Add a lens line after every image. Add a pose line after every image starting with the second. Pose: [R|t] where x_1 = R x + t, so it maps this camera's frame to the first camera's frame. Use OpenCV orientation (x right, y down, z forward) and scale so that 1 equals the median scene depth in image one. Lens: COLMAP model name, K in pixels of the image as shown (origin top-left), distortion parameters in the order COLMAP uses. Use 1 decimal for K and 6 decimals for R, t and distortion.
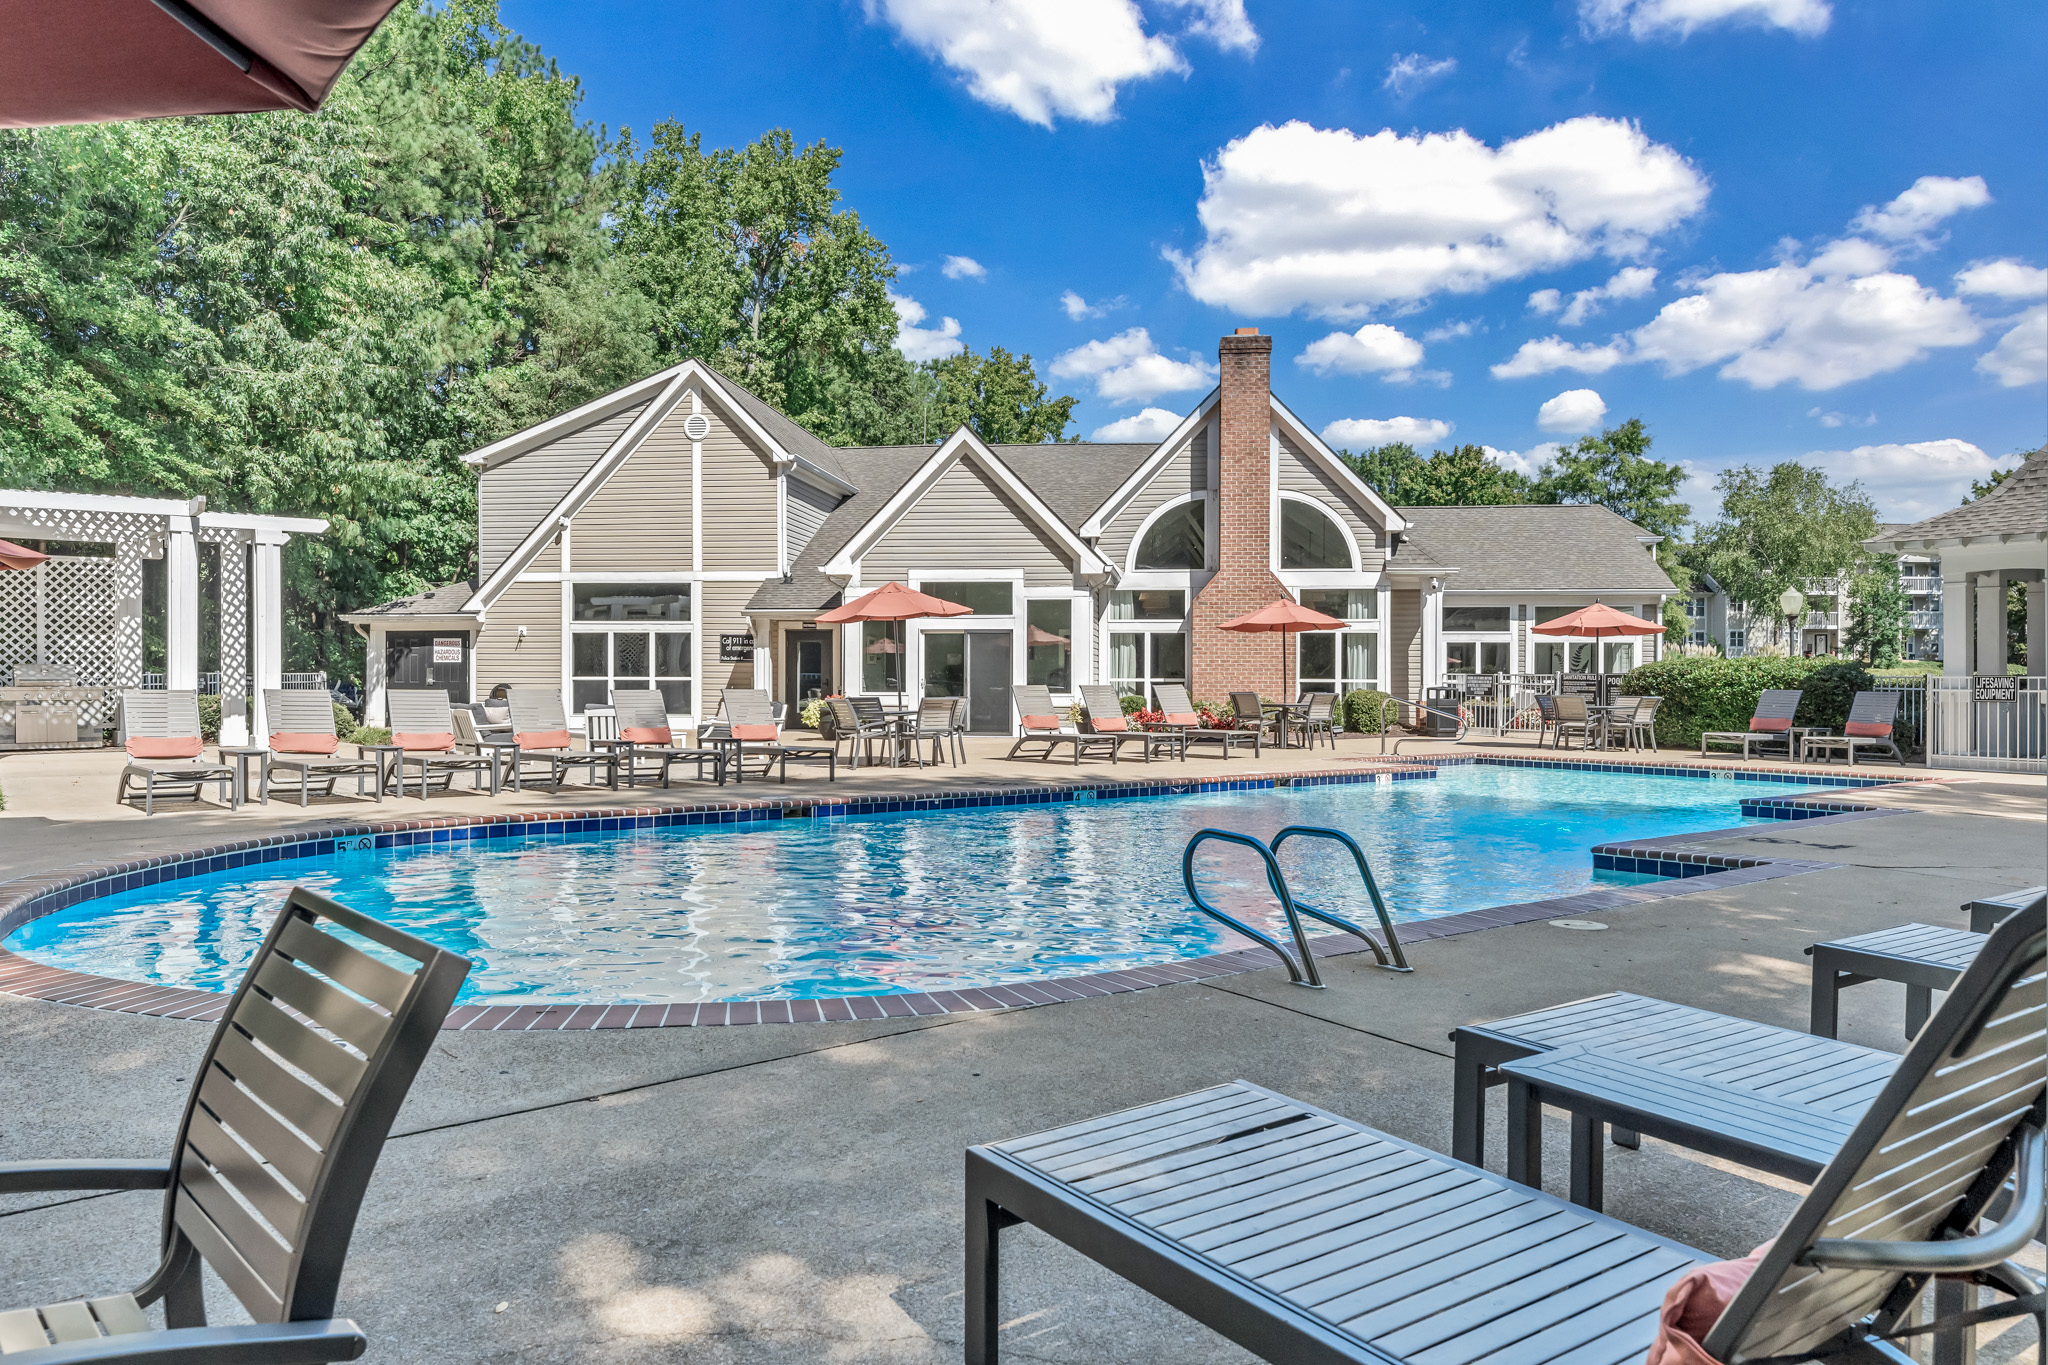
lens RADIAL K [[1380.4, 0, 1024.3], [0, 1380.4, 693.1], [0, 0, 1]] dist [0.009814, -0.000469]
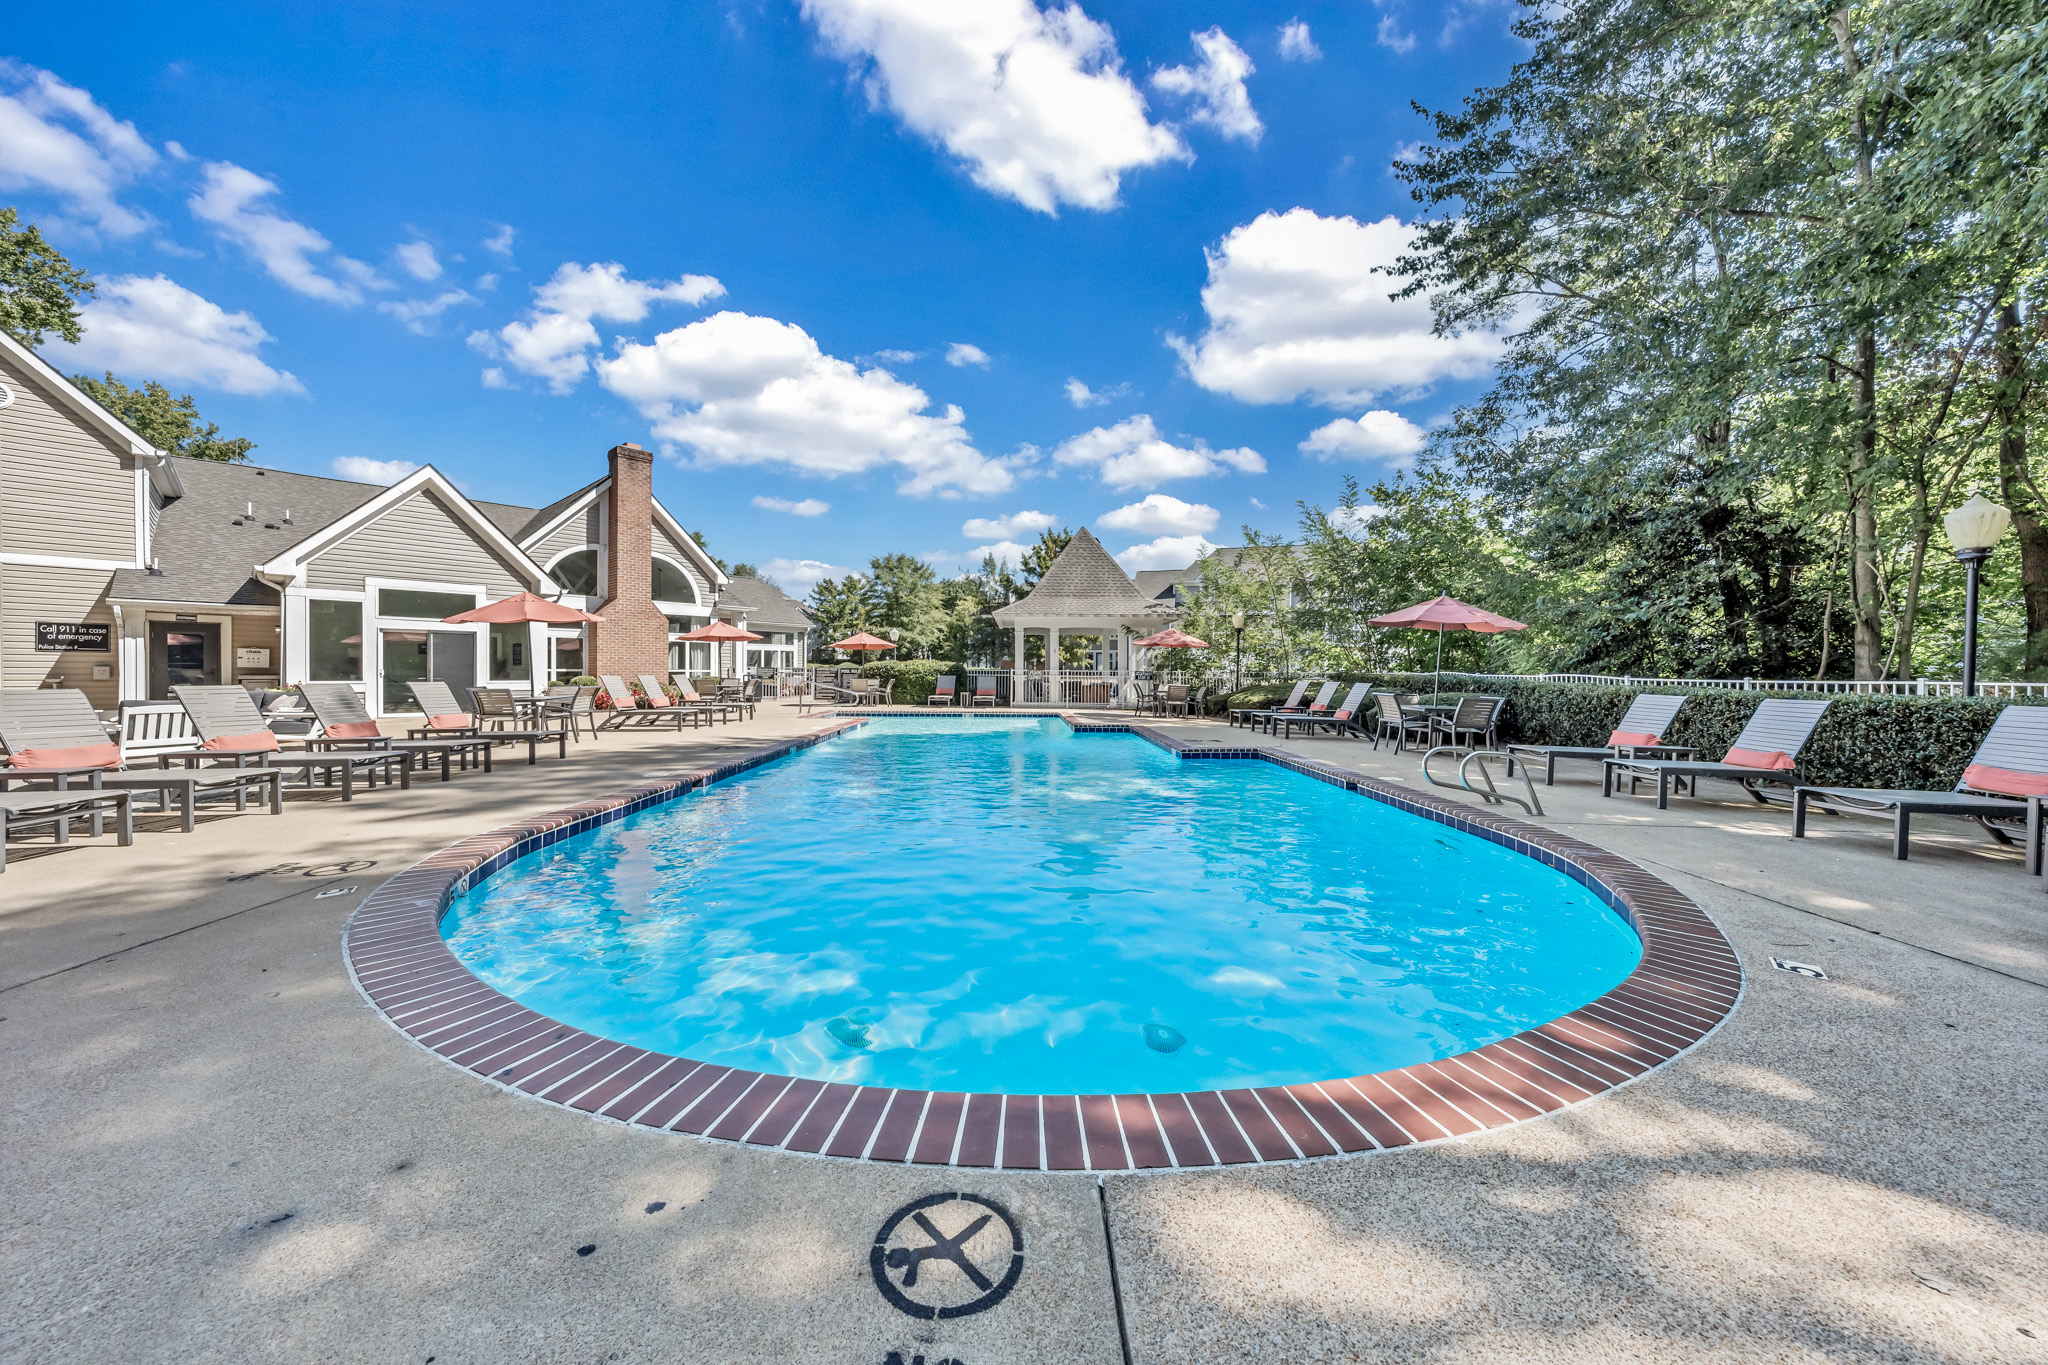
lens RADIAL K [[703.9, 0, 1016.0], [0, 703.9, 680.3], [0, 0, 1]] dist [-0.001825, 0.000553]
pose [[0.591850, -0.010487, 0.805980, -0.222899], [0.003152, 0.999938, 0.010696, -0.005154], [-0.806042, -0.003790, 0.591847, 0.180208]]
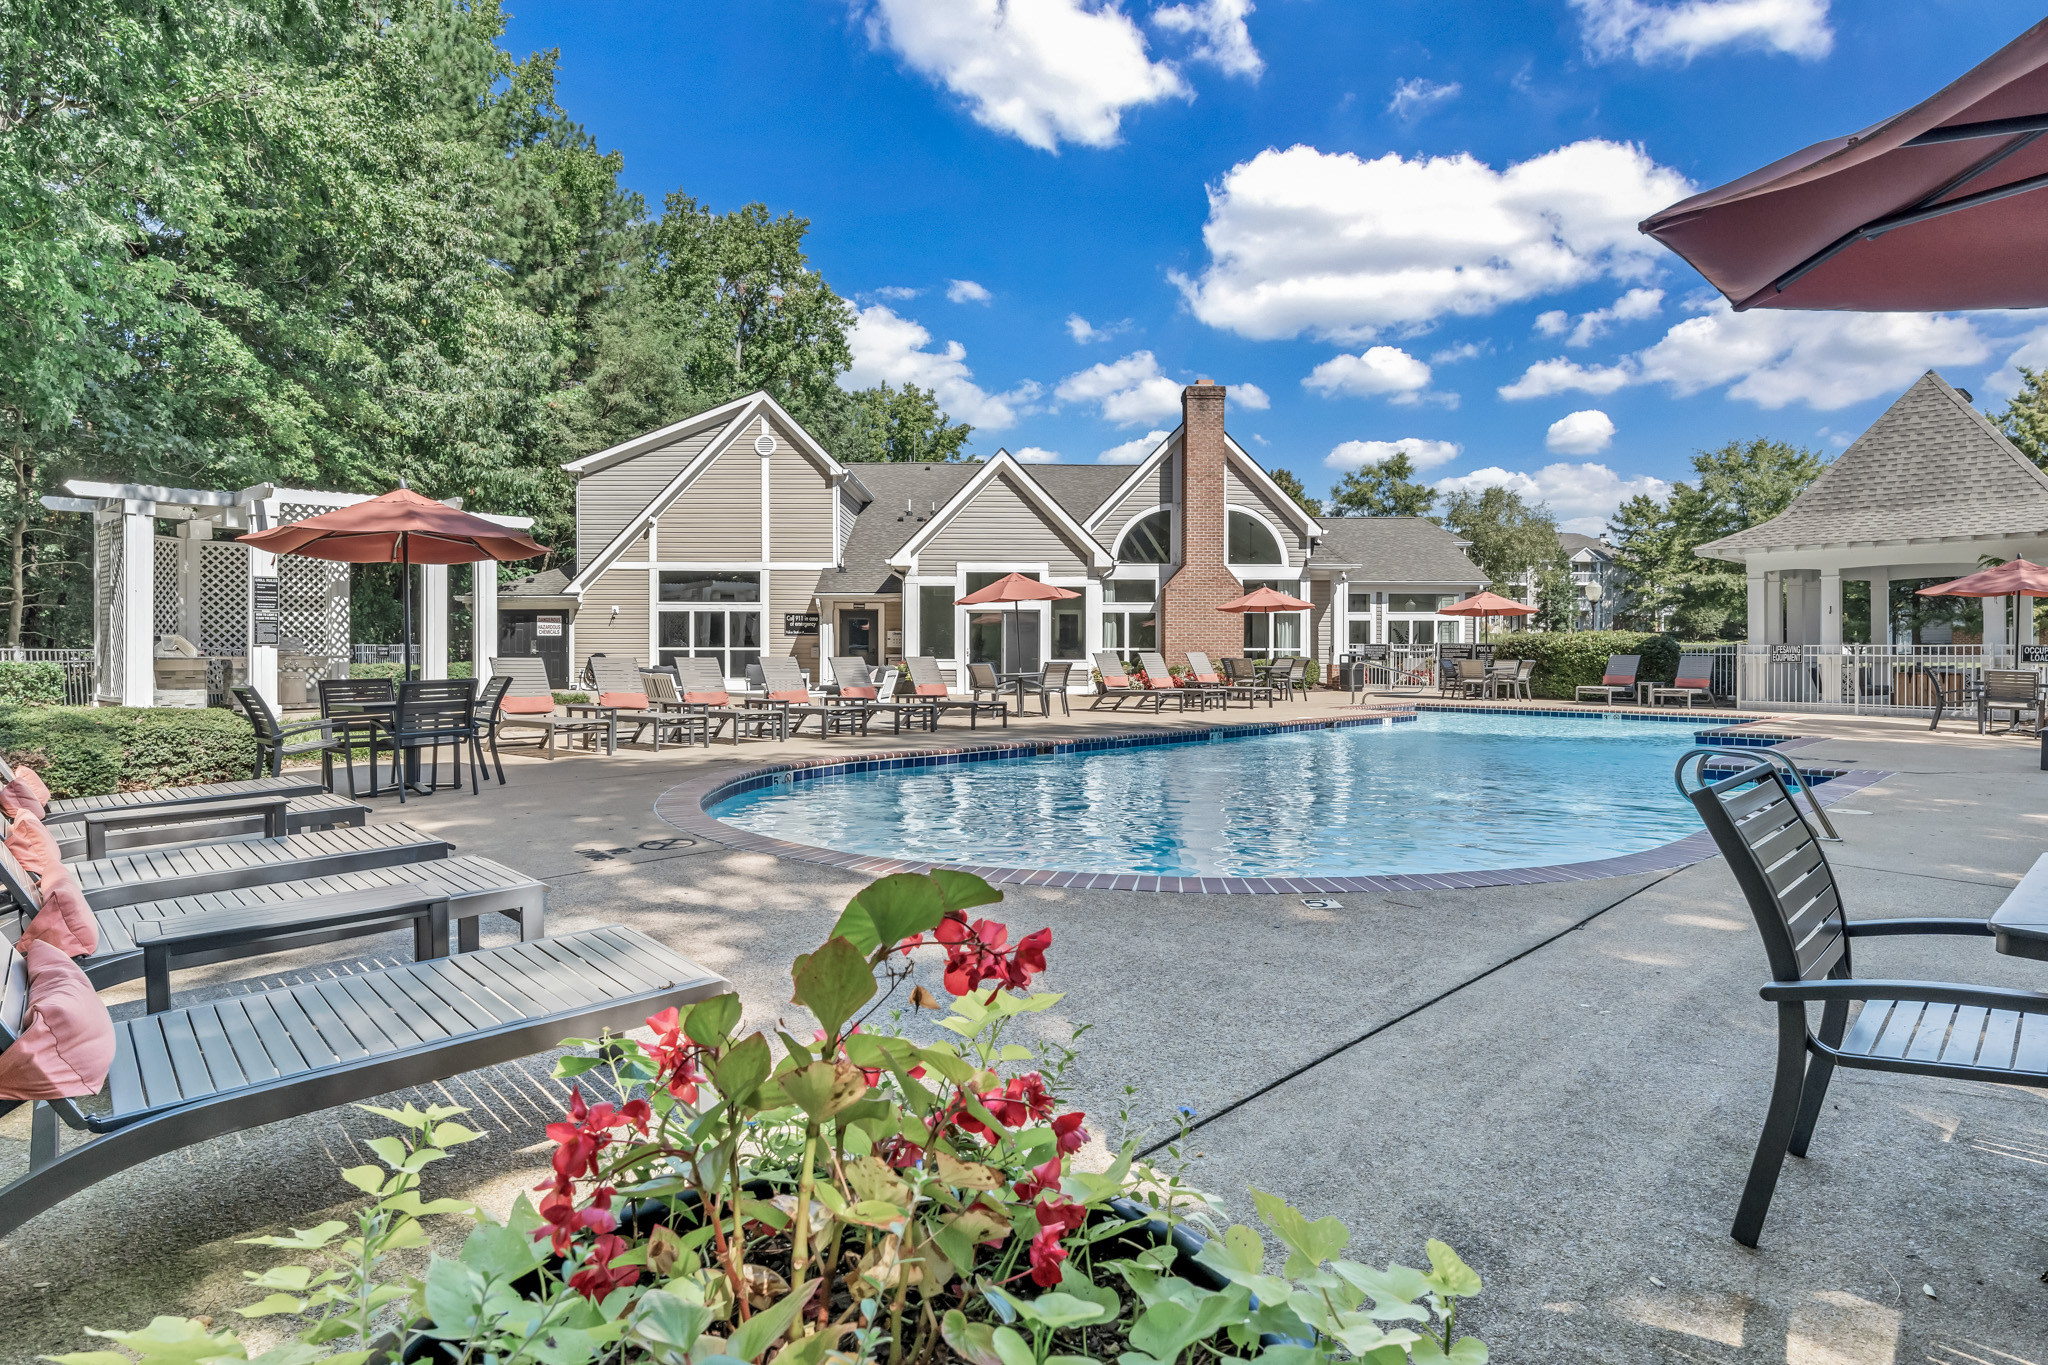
lens RADIAL K [[1102.2, 0, 1030.4], [0, 1102.2, 666.2], [0, 0, 1]] dist [0.006205, -0.000061]
pose [[0.991235, -0.004131, 0.132047, -0.139745], [0.003411, 0.999978, 0.005679, 0.000351], [-0.132068, -0.005179, 0.991227, -0.011469]]
